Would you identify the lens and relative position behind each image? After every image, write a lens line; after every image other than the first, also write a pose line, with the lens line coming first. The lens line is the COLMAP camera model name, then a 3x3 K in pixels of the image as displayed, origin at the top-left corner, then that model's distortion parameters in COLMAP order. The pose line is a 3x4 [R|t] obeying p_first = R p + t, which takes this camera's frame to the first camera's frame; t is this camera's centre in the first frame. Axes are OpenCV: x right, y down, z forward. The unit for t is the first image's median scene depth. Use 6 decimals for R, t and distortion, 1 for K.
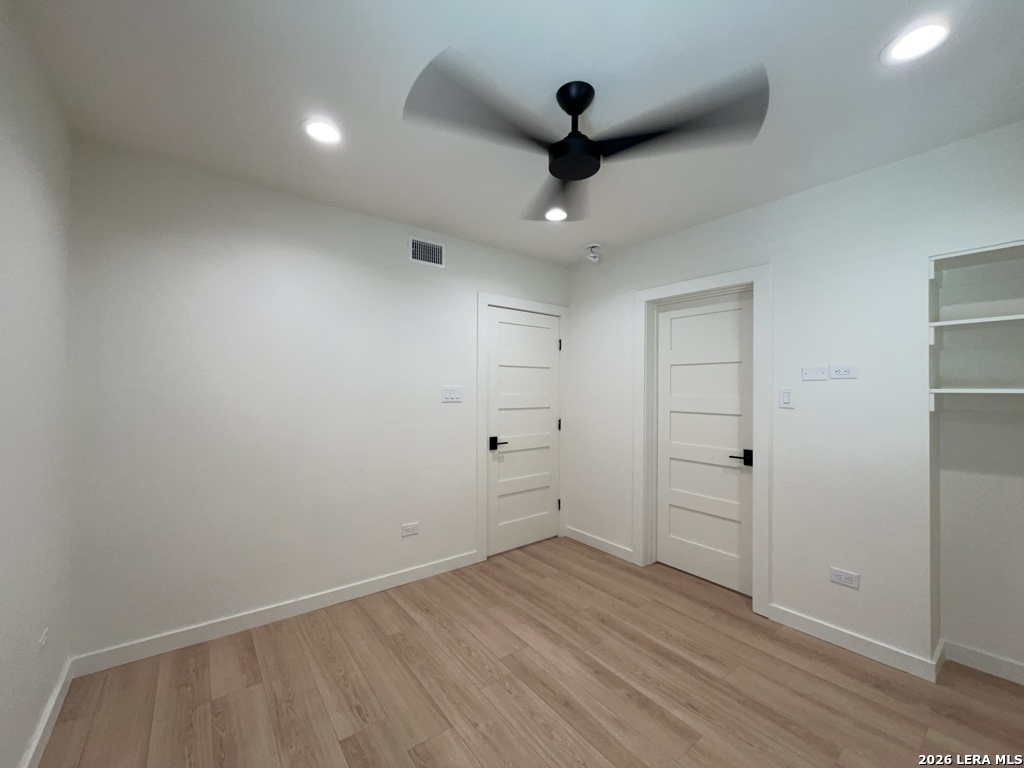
lens RADIAL K [[413.2, 0, 515.6], [0, 413.2, 384.2], [0, 0, 1]] dist [-0.001098, -0.000115]
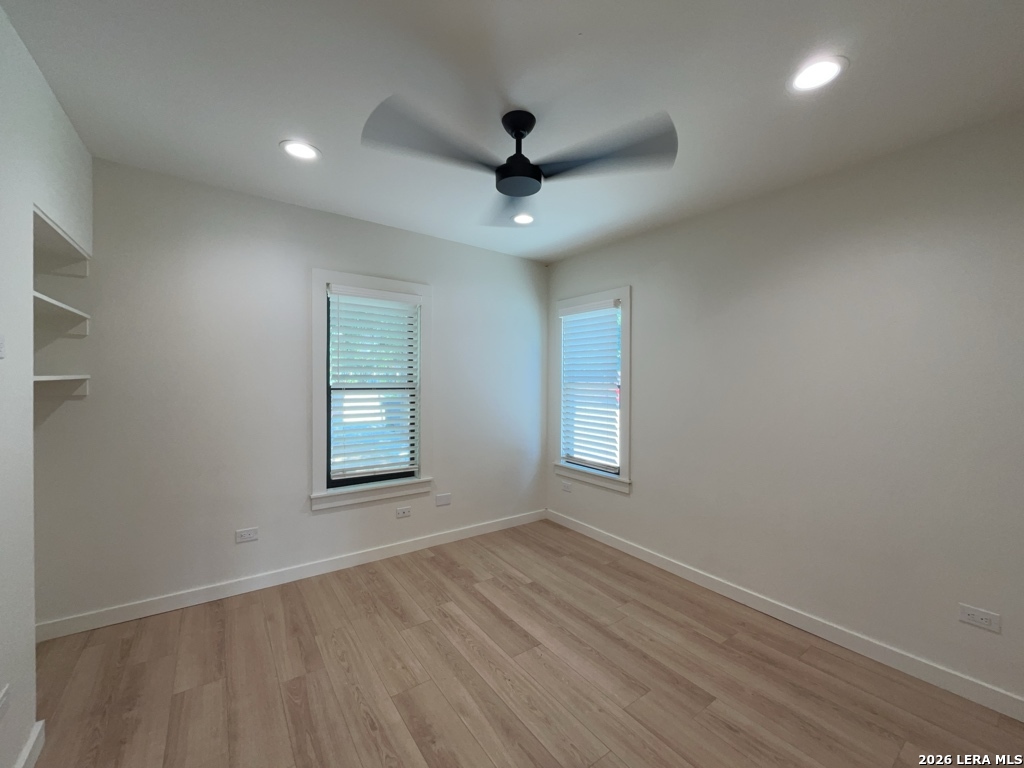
lens RADIAL K [[413.2, 0, 515.6], [0, 413.2, 384.2], [0, 0, 1]] dist [-0.001098, -0.000115]
pose [[-0.999330, -0.020455, 0.030349, 0.102604], [-0.020262, 0.999773, 0.006633, 0.004739], [-0.030478, 0.006013, -0.999517, 2.024897]]
